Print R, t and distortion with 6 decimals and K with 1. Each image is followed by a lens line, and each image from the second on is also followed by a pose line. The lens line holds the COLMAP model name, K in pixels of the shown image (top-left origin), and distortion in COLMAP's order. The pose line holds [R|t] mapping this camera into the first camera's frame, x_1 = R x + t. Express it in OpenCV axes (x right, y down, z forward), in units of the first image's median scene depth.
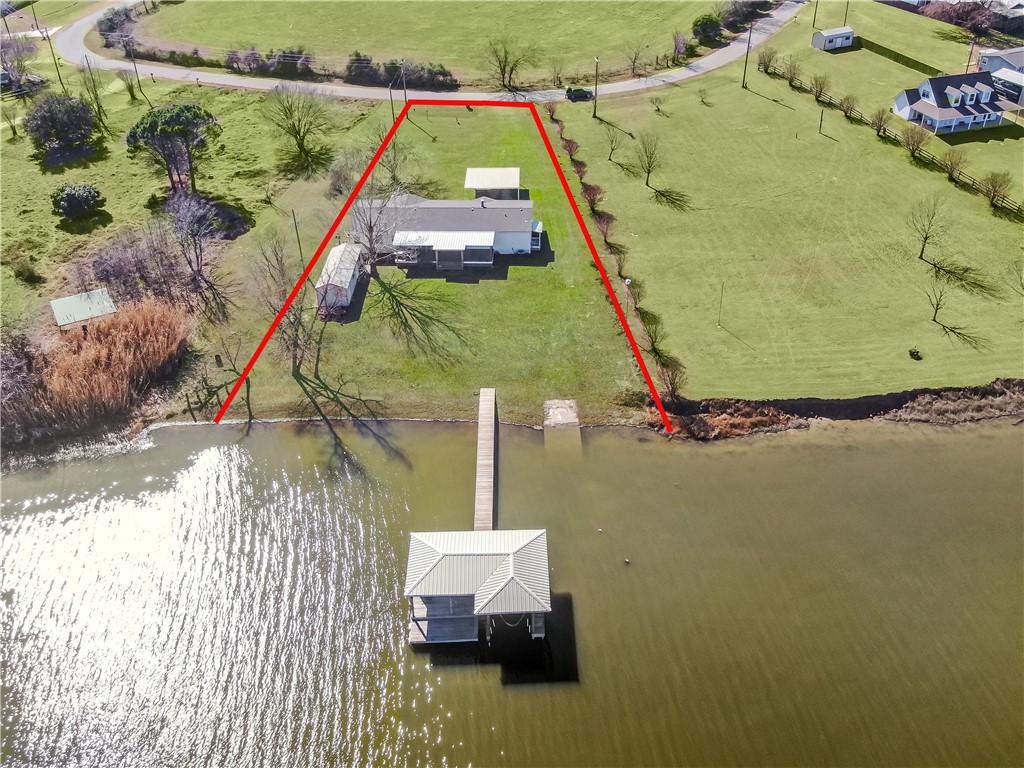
lens RADIAL K [[918.8, 0, 512.0], [0, 918.8, 384.0], [0, 0, 1]] dist [0.001782, -0.007966]
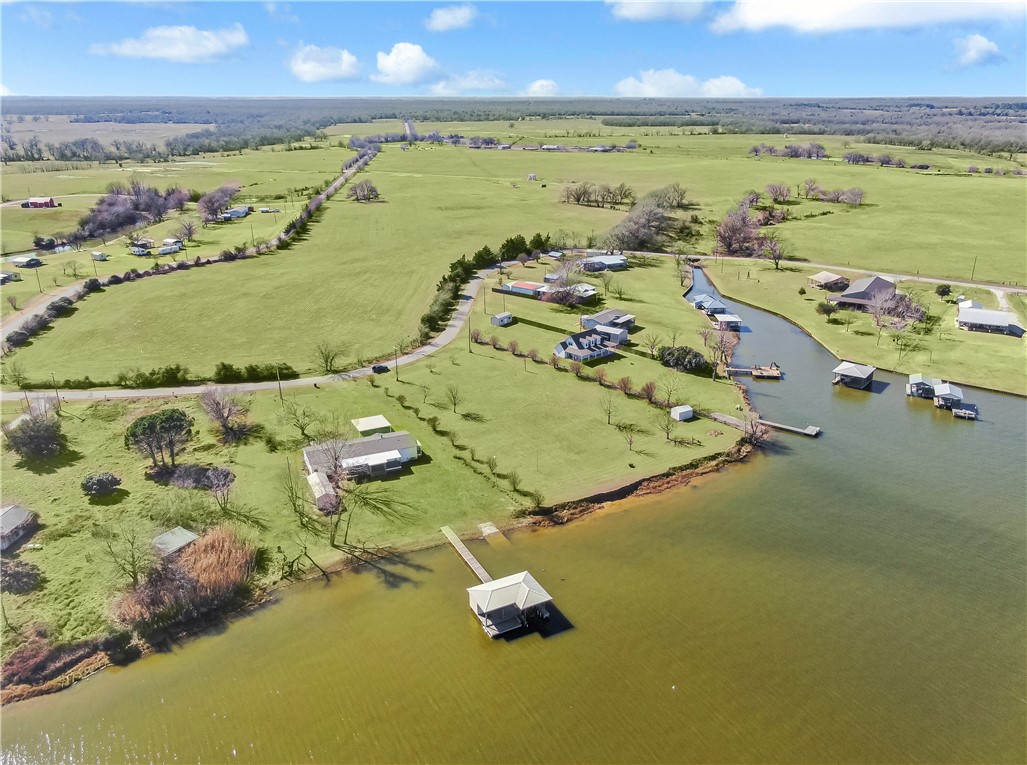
lens RADIAL K [[797.9, 0, 513.5], [0, 797.9, 382.5], [0, 0, 1]] dist [-0.012492, -0.002480]
pose [[0.889612, -0.141269, 0.434320, -0.390672], [0.253020, 0.944135, -0.211162, 0.073492], [-0.380226, 0.297744, 0.875658, -0.366122]]
